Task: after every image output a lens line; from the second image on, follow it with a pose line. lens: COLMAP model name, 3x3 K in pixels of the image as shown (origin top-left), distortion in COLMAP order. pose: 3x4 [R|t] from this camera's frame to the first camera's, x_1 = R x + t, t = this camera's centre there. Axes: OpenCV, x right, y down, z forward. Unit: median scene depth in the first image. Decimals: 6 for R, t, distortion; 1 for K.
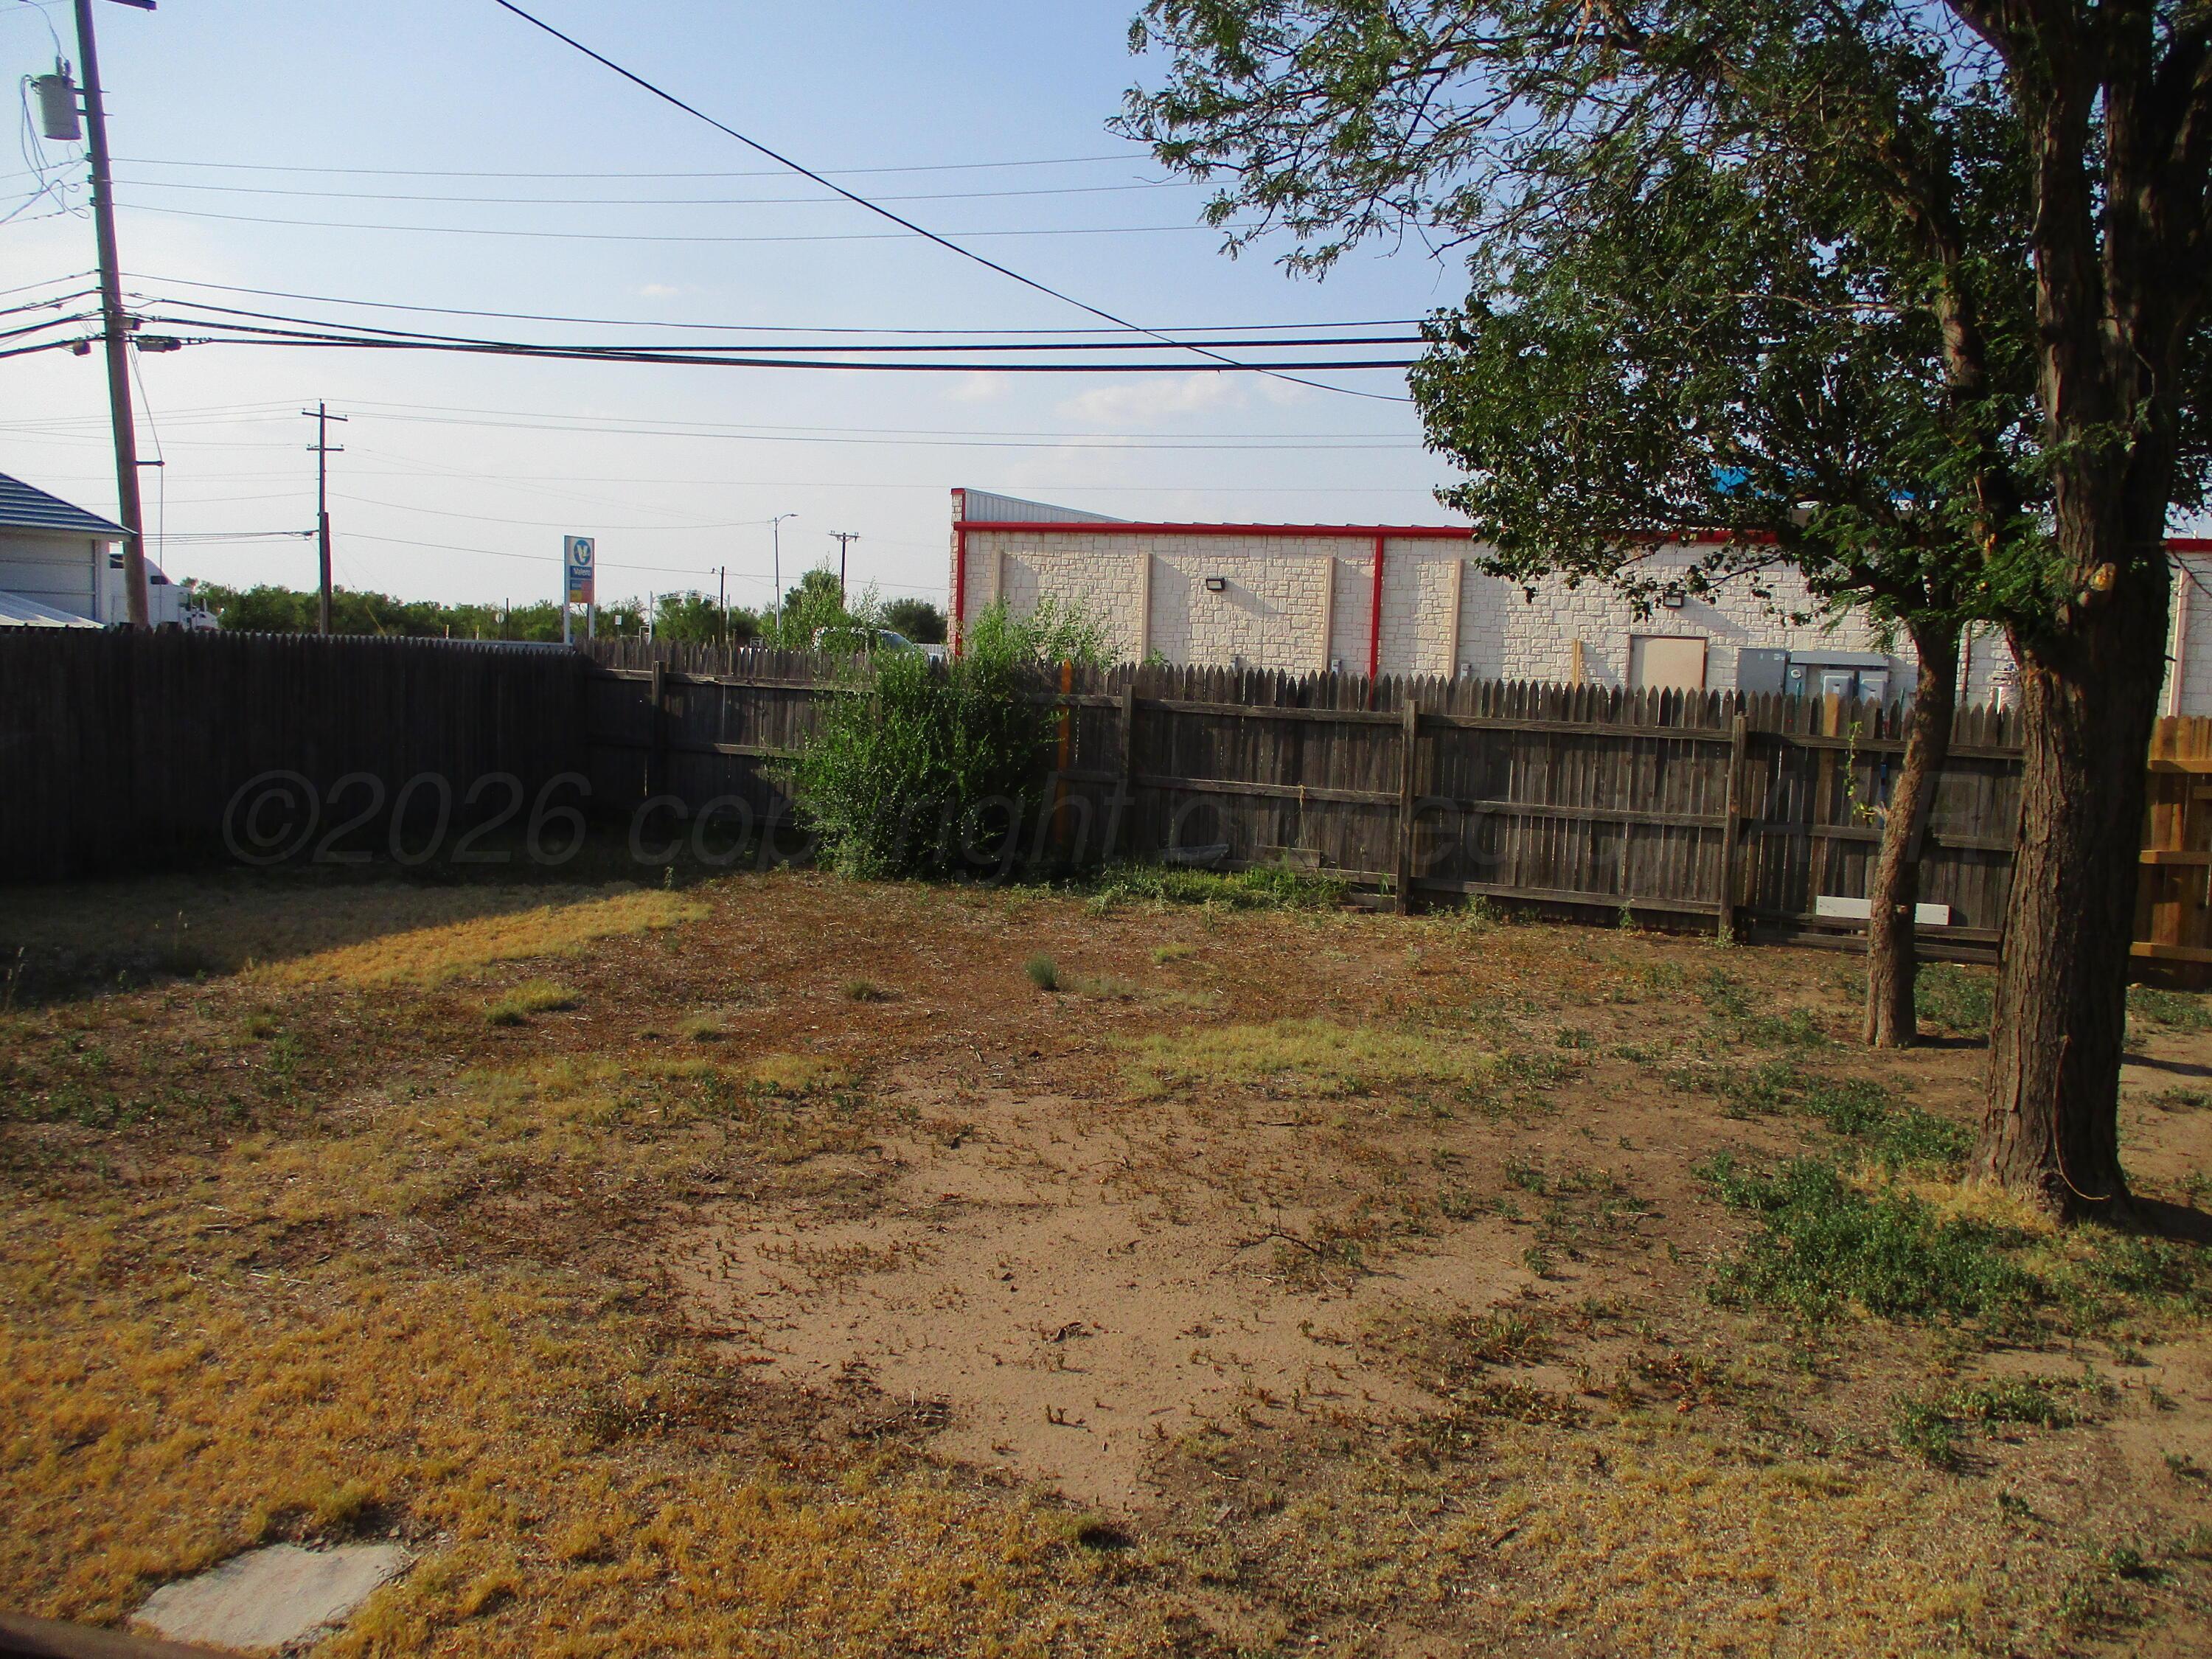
lens RADIAL K [[1805.7, 0, 1142.6], [0, 1805.7, 842.2], [0, 0, 1]] dist [-0.026461, 0.011856]
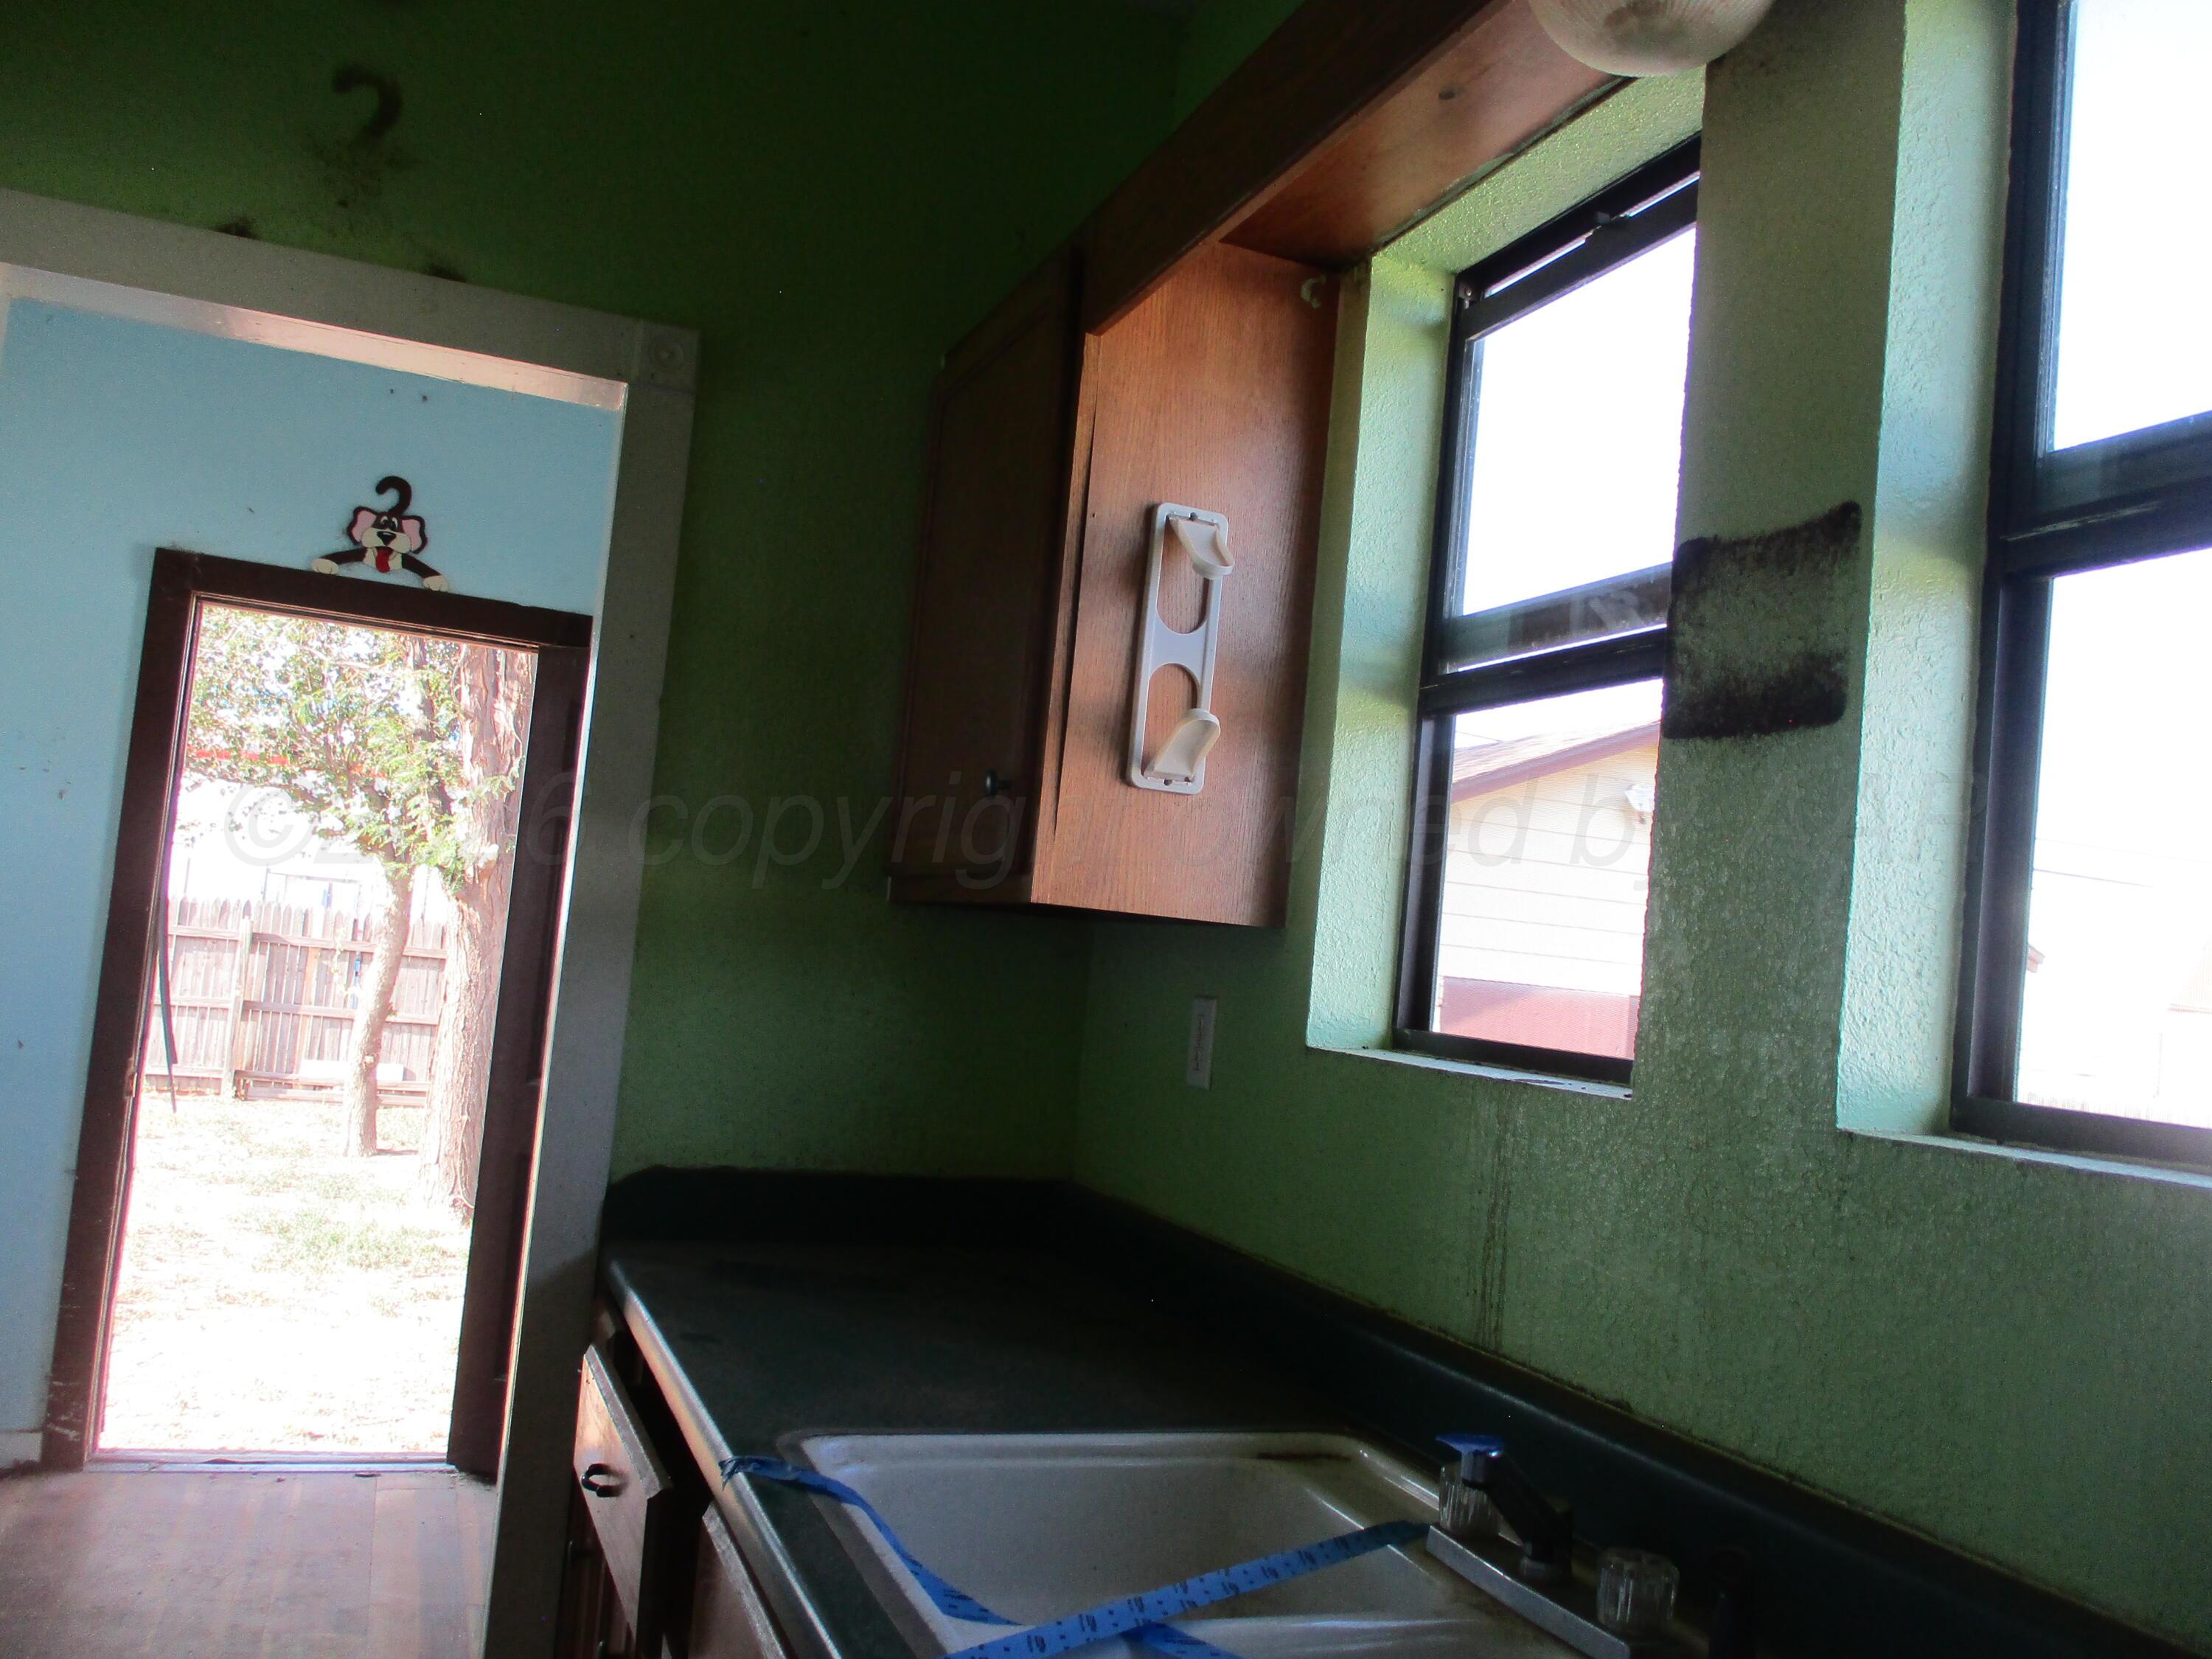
lens RADIAL K [[1805.7, 0, 1142.6], [0, 1805.7, 842.2], [0, 0, 1]] dist [-0.026461, 0.011856]
pose [[0.691026, 0.070521, 0.719382, -0.169349], [0.012289, 0.993939, -0.109241, 0.025415], [-0.722726, 0.084328, 0.685971, -0.385613]]
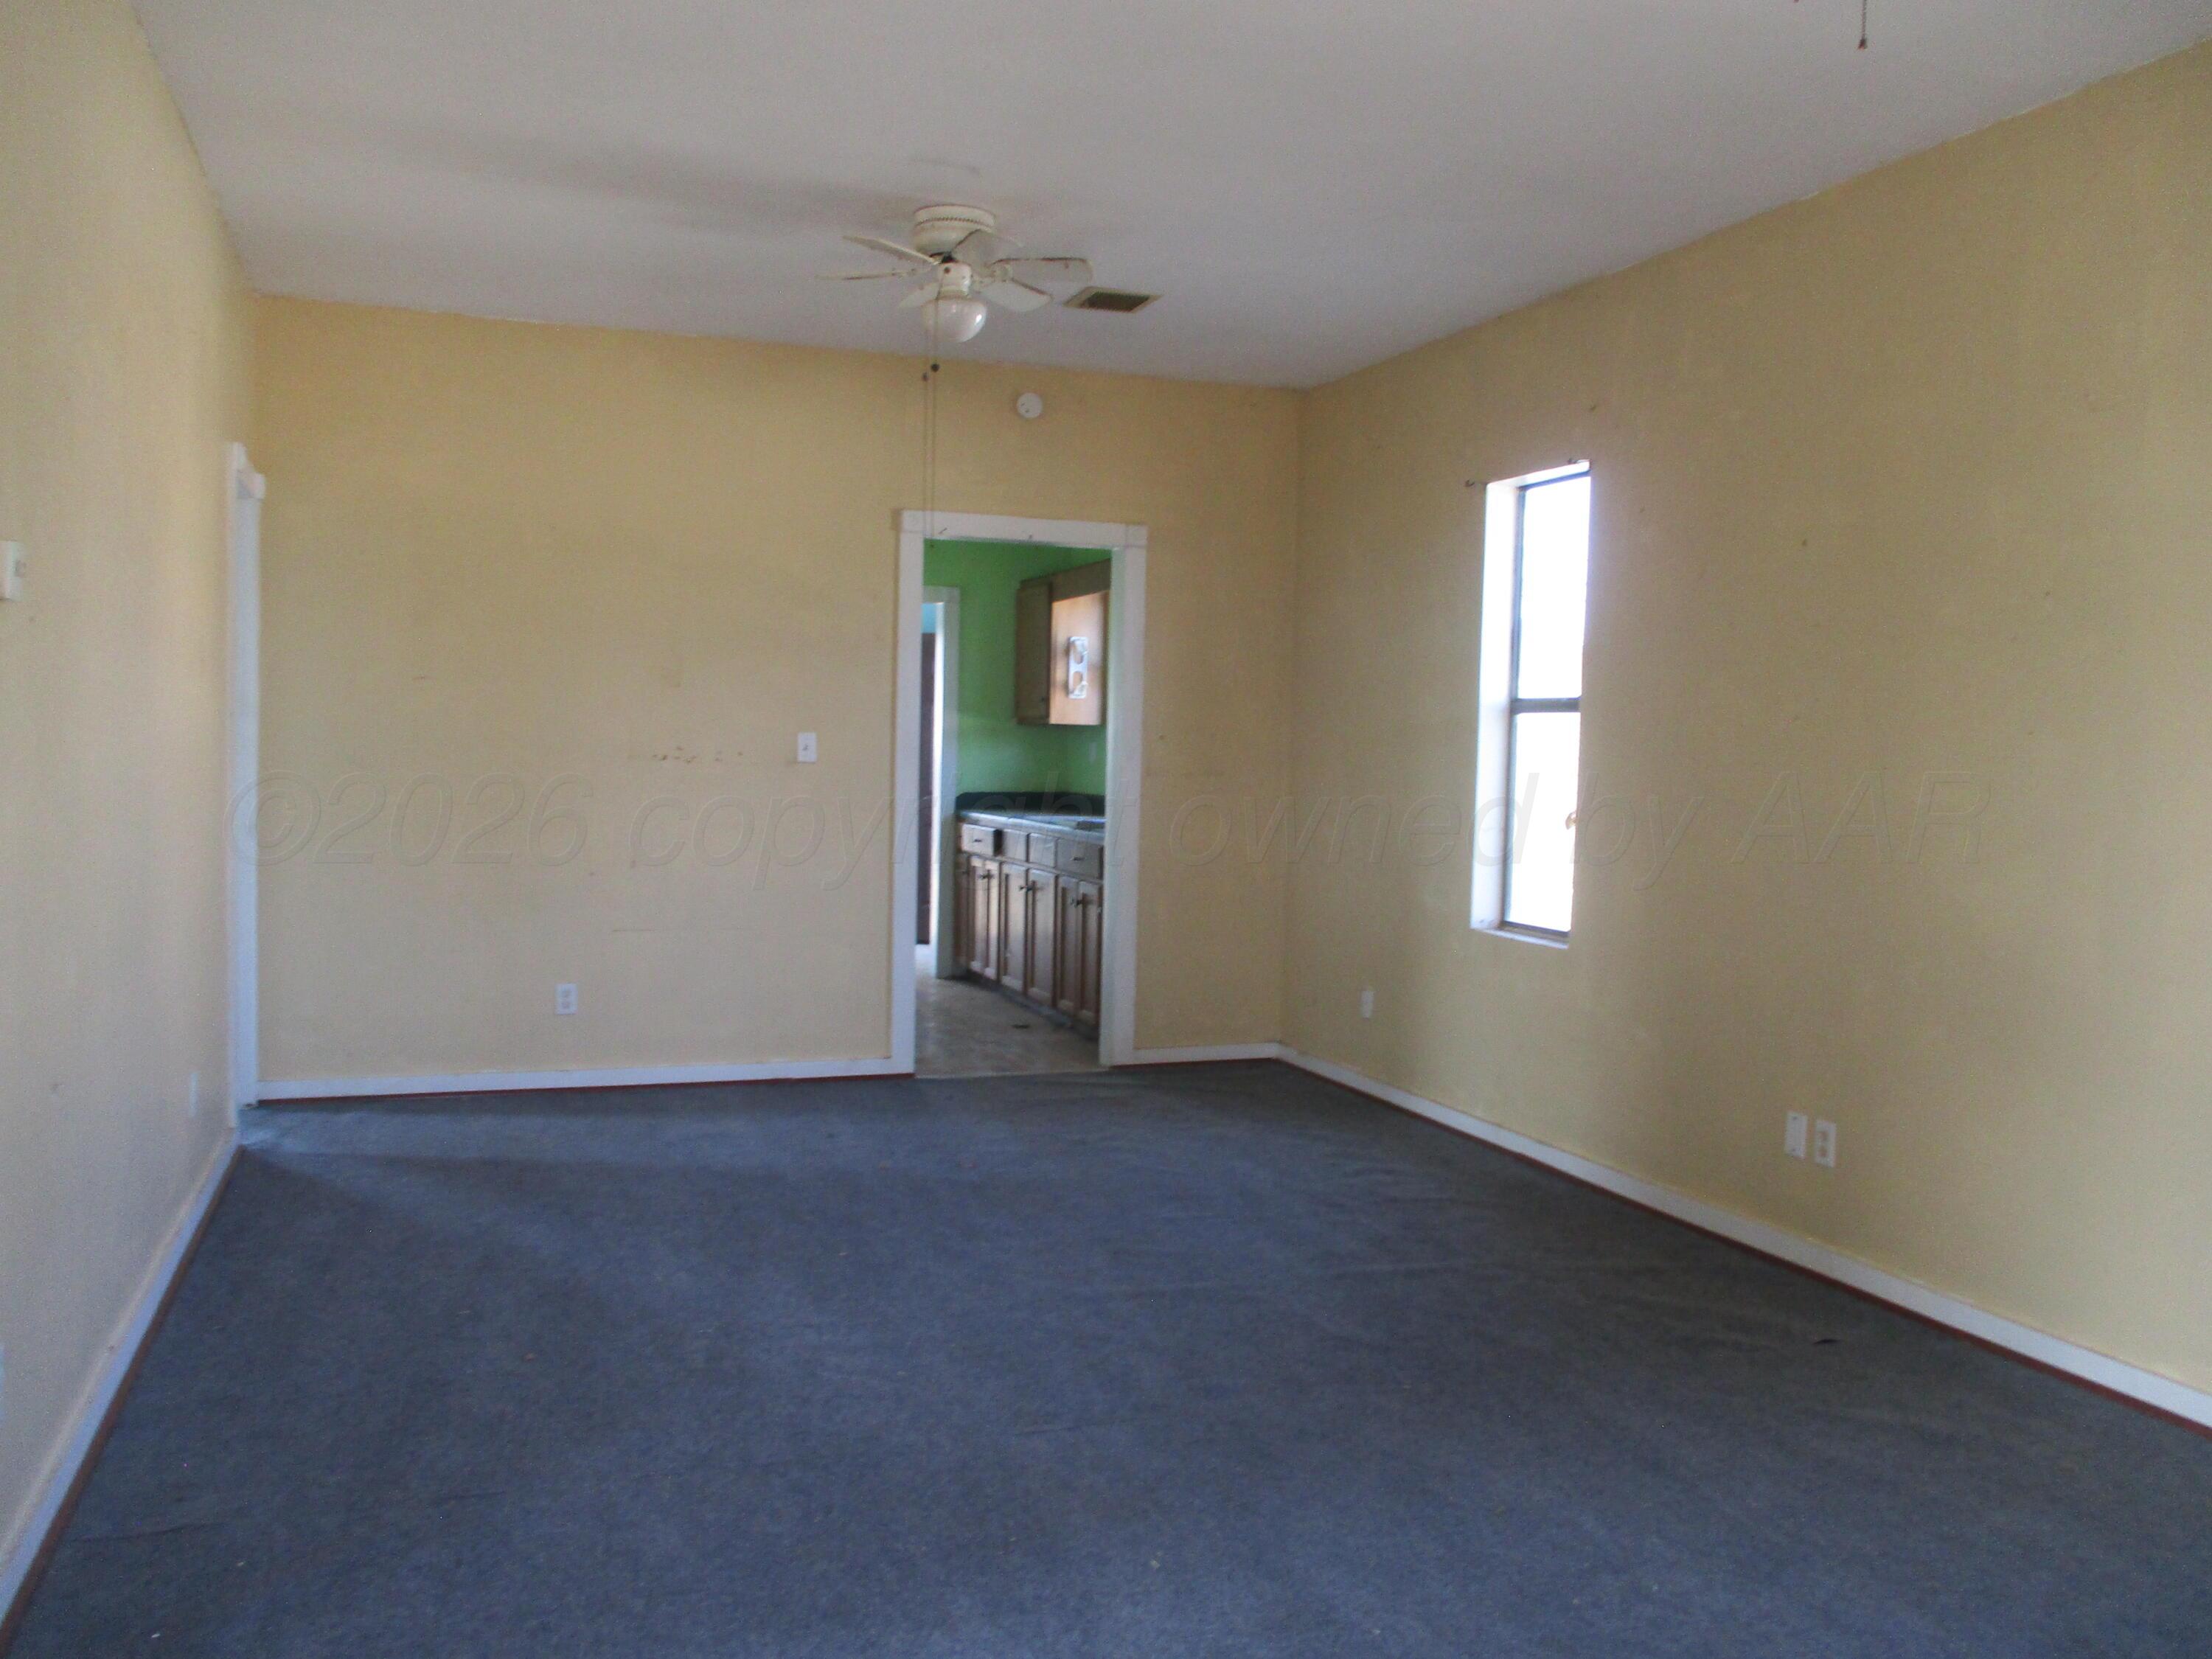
lens RADIAL K [[1805.7, 0, 1142.6], [0, 1805.7, 842.2], [0, 0, 1]] dist [-0.026461, 0.011856]
pose [[0.719310, -0.056672, 0.692374, -2.255915], [0.078664, 0.996901, -0.000125, 0.241000], [-0.690222, 0.054555, 0.721539, -2.805835]]
